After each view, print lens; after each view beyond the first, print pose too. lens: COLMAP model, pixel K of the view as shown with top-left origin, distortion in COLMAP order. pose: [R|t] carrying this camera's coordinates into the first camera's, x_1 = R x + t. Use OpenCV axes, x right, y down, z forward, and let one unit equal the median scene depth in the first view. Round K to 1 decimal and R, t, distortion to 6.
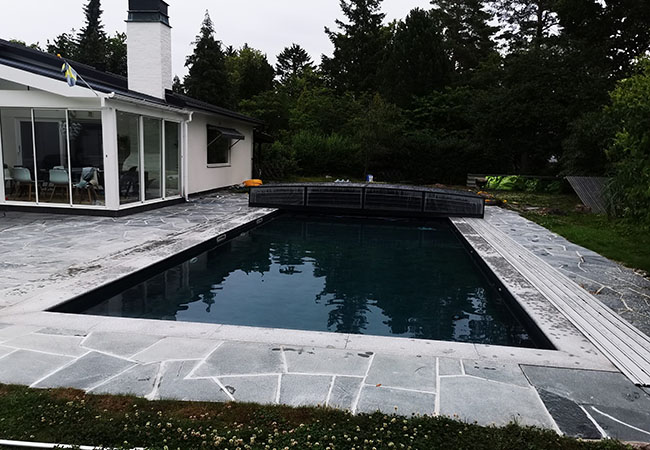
lens RADIAL K [[505.3, 0, 334.7], [0, 505.3, 239.4], [0, 0, 1]] dist [0.058267, -0.089150]
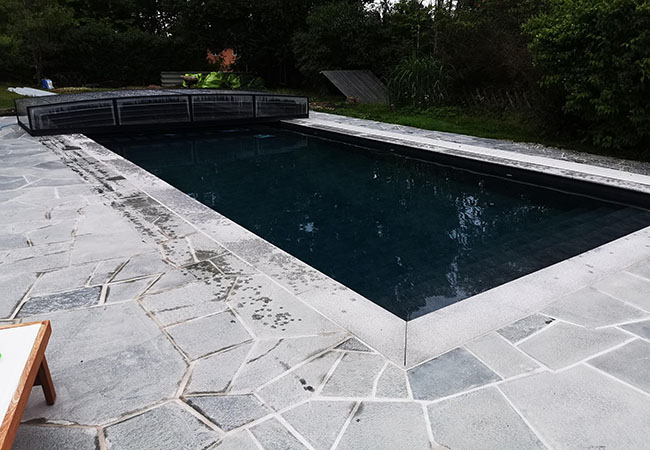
lens RADIAL K [[505.3, 0, 334.7], [0, 505.3, 239.4], [0, 0, 1]] dist [0.058267, -0.089150]
pose [[0.721240, -0.258741, 0.642547, -0.372731], [0.129512, 0.961630, 0.241856, -0.046706], [-0.680470, -0.091219, 0.727076, 0.217574]]
